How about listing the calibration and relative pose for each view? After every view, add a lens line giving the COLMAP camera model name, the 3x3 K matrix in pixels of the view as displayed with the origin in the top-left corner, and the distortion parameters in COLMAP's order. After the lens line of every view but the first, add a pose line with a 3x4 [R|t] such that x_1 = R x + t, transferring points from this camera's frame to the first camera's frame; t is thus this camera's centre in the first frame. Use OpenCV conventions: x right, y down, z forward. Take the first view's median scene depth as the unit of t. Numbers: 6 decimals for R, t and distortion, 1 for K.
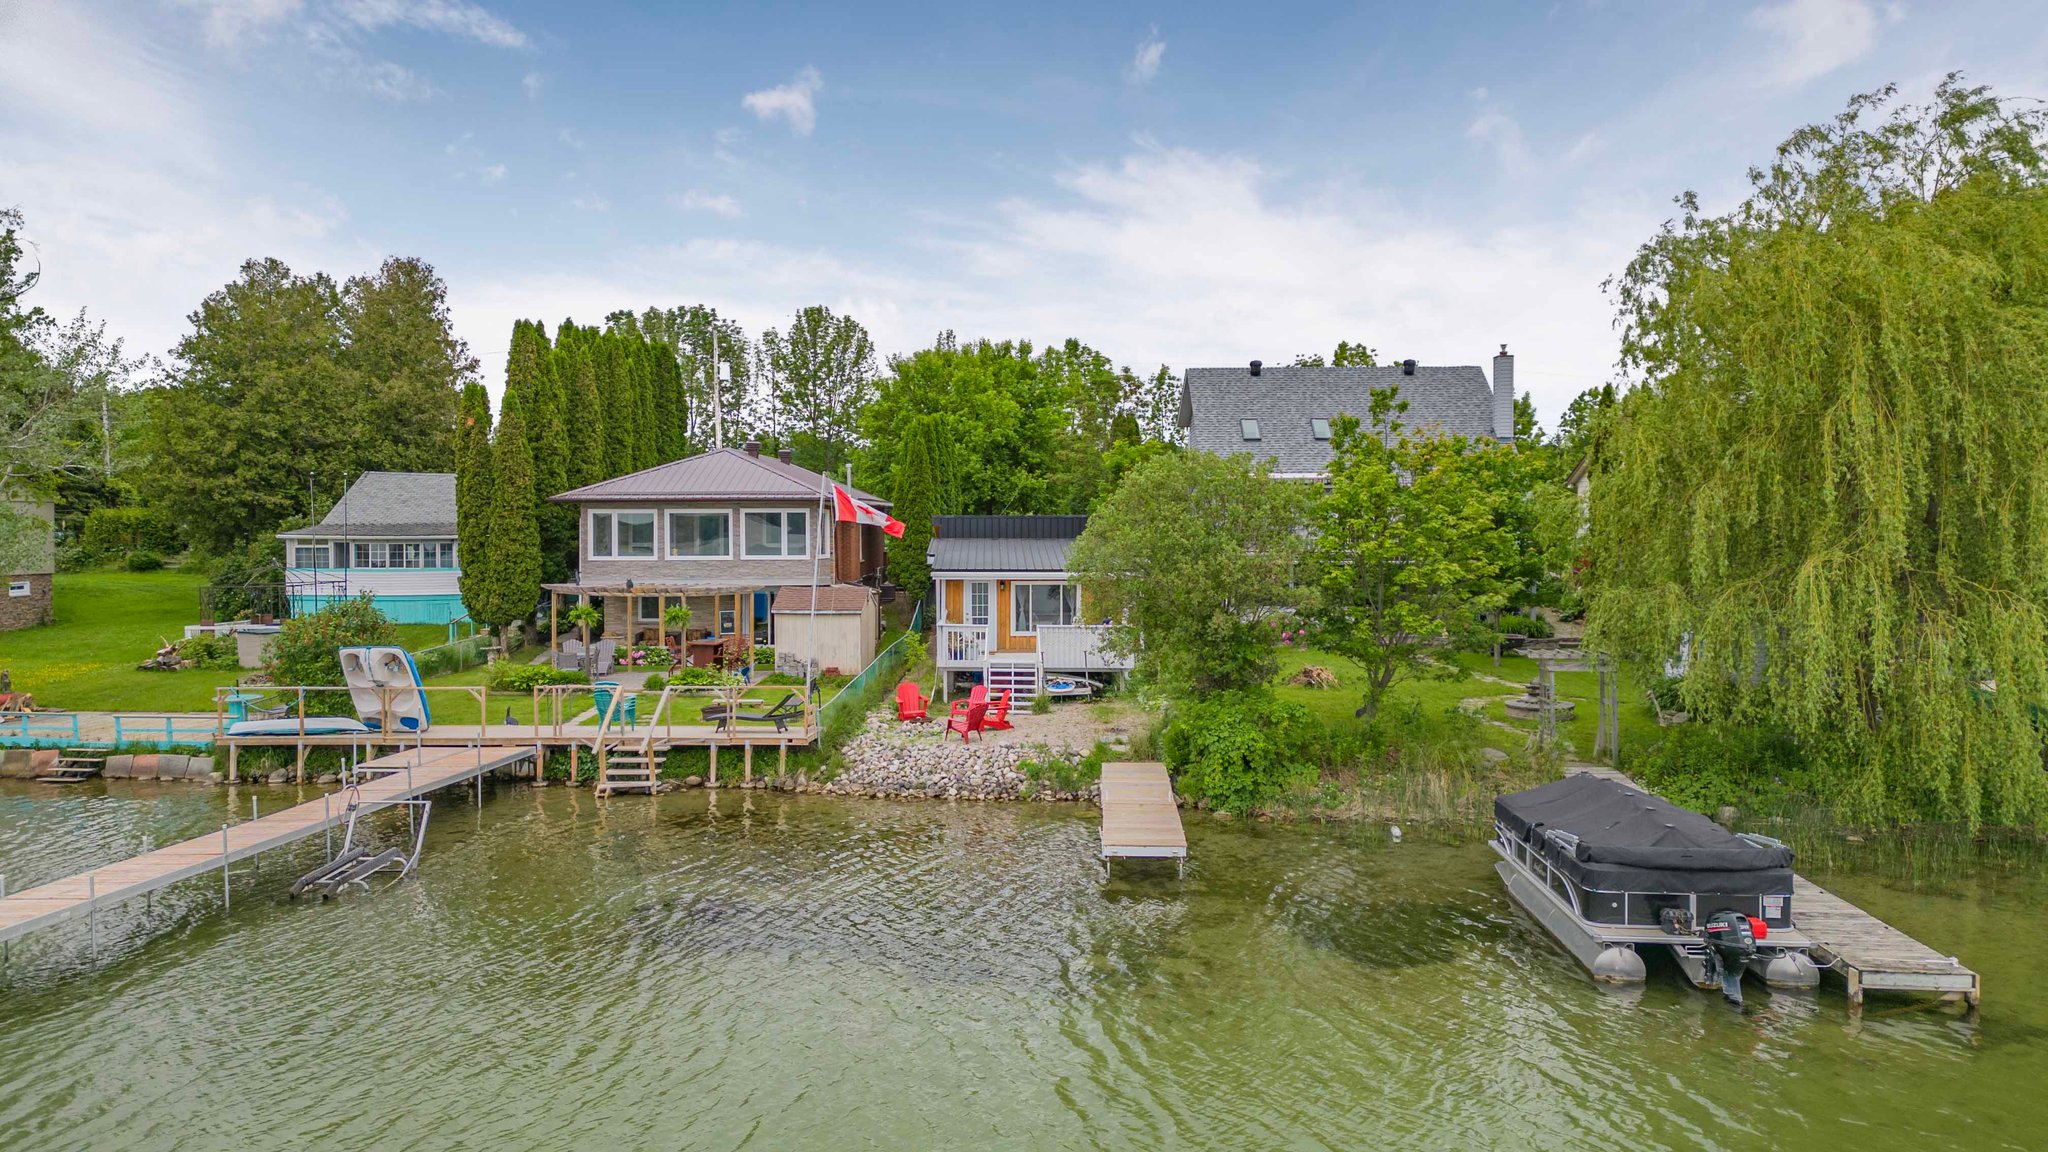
lens RADIAL K [[1450.8, 0, 1024.0], [0, 1450.8, 576.0], [0, 0, 1]] dist [0.092675, -0.094090]
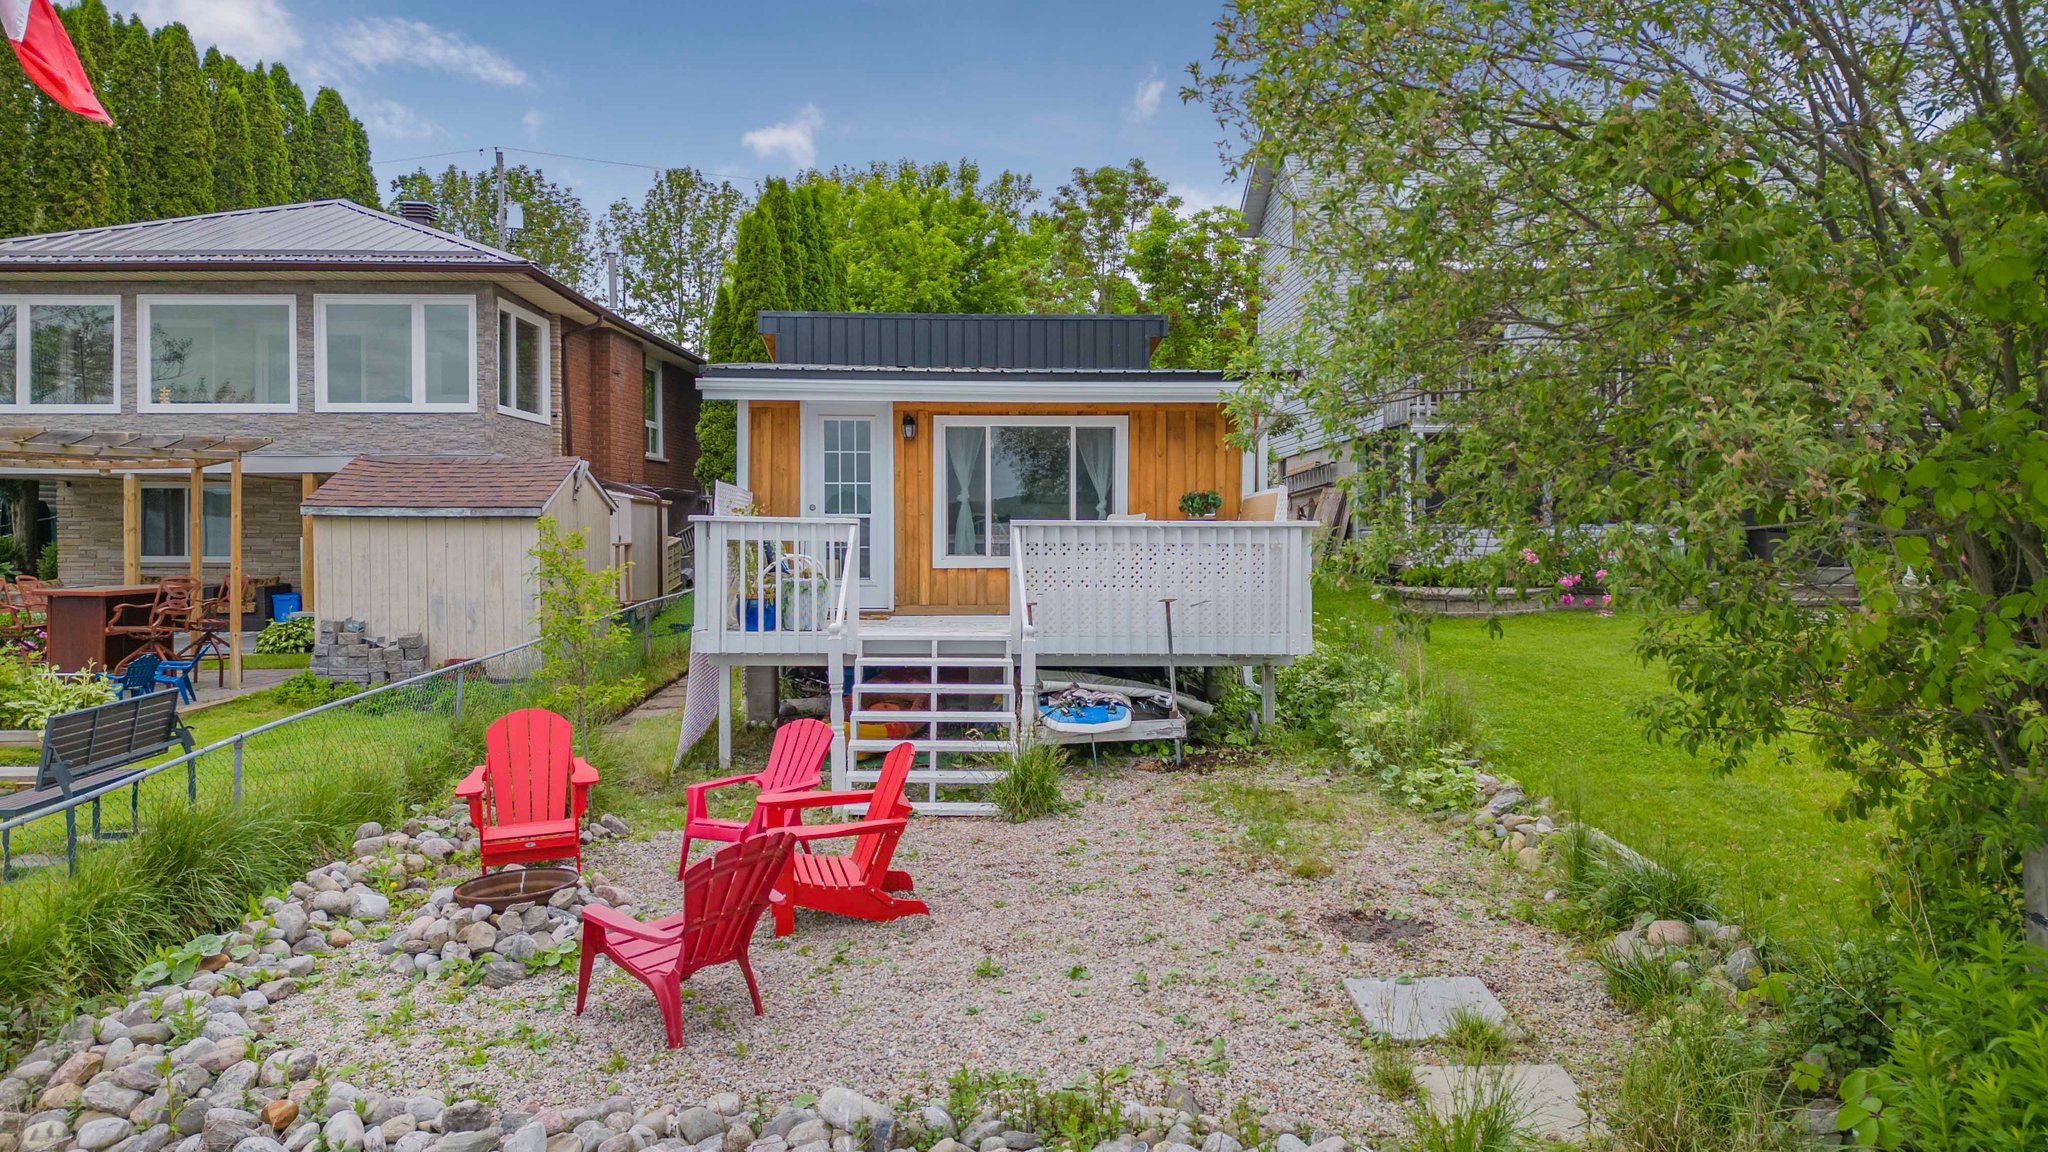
lens RADIAL K [[1441.9, 0, 1035.4], [0, 1441.9, 573.5], [0, 0, 1]] dist [0.062566, -0.054816]
pose [[0.998867, -0.000828, 0.047587, -0.000648], [0.000718, 0.999997, 0.002337, 0.036271], [-0.047589, -0.002300, 0.998864, 0.554704]]
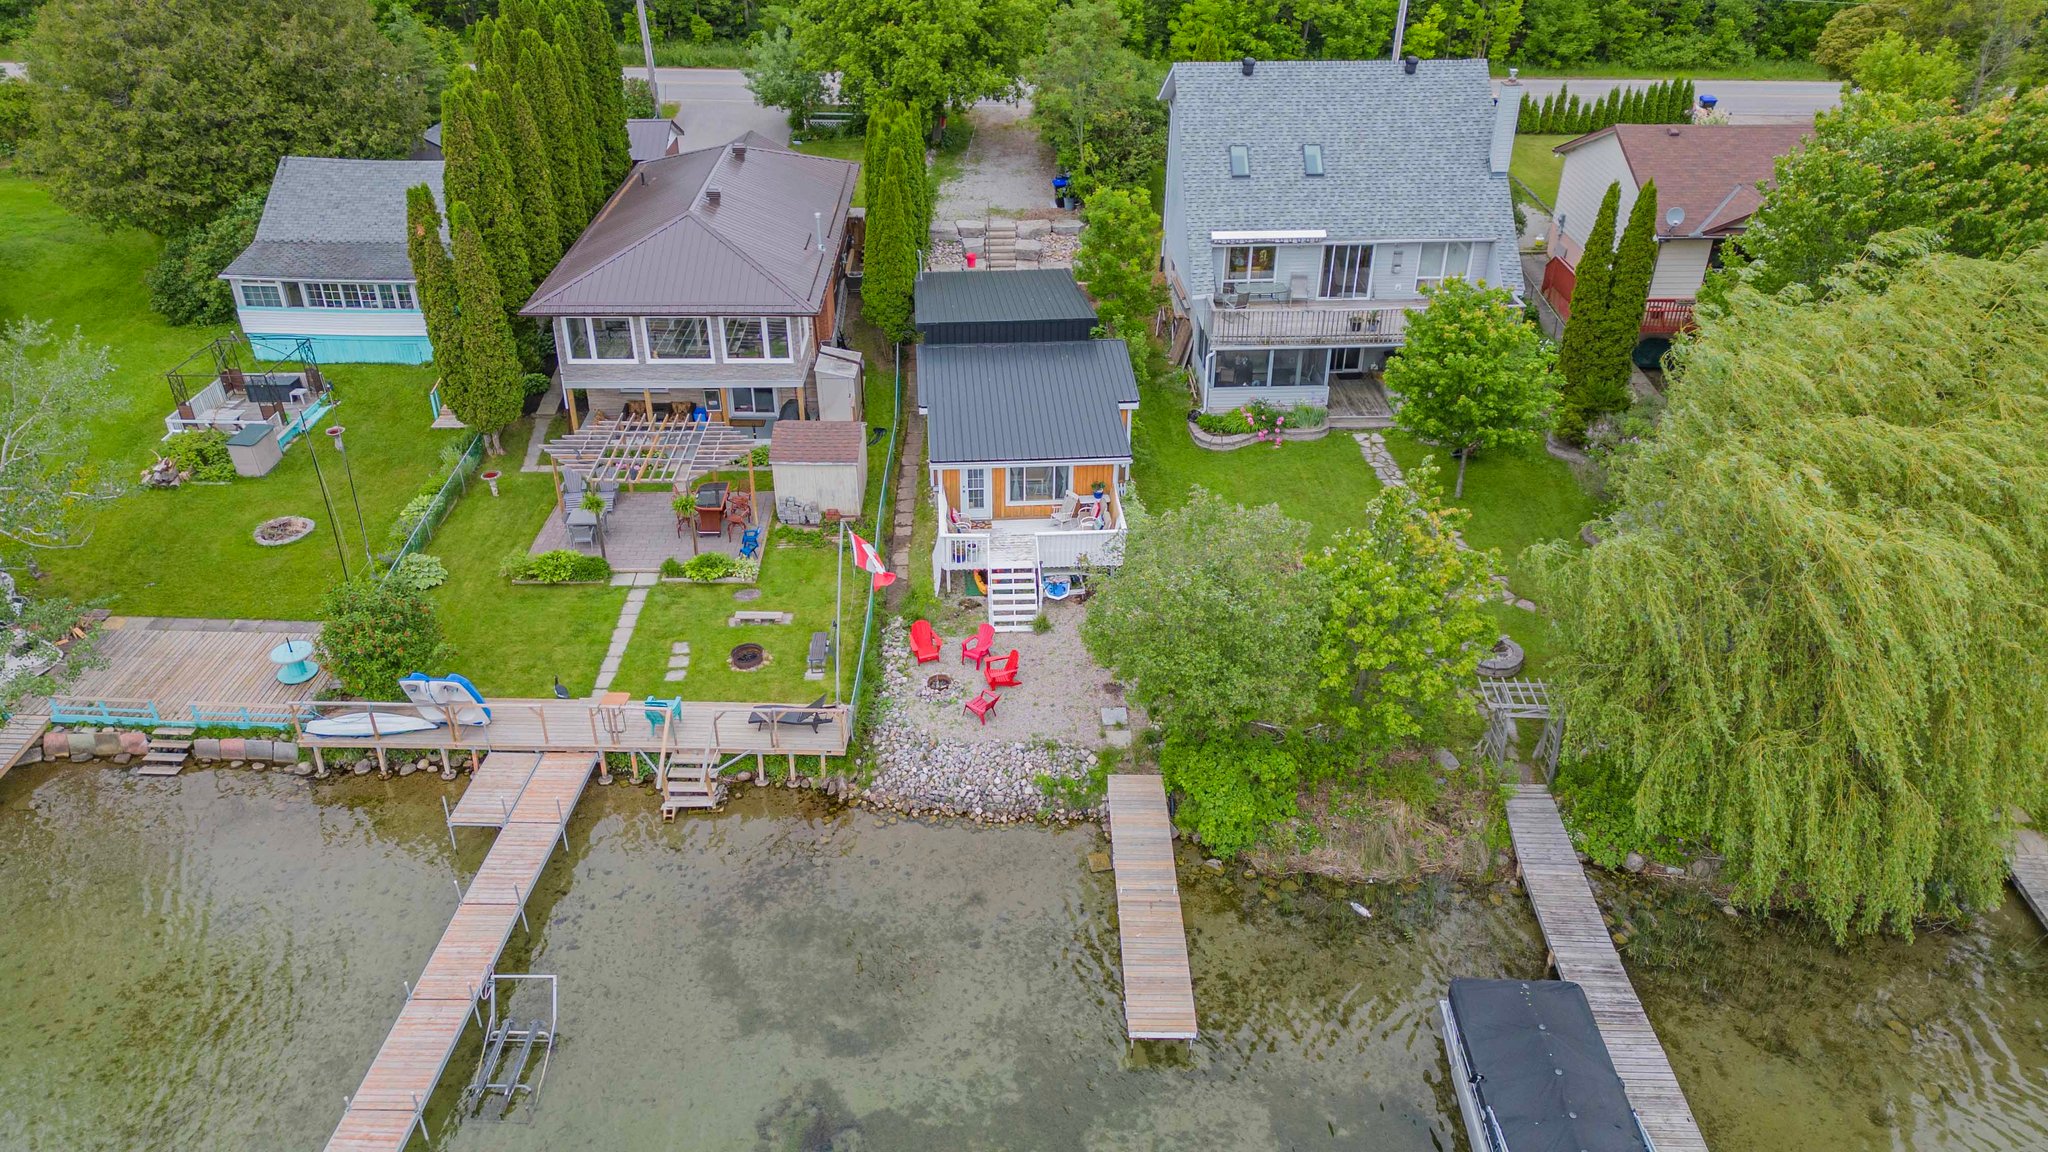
lens RADIAL K [[1441.9, 0, 1035.4], [0, 1441.9, 573.5], [0, 0, 1]] dist [0.062566, -0.054816]
pose [[0.998398, -0.026708, 0.049875, -0.035558], [-0.000034, 0.881275, 0.472604, -0.351687], [-0.056576, -0.471848, 0.879863, 0.052497]]
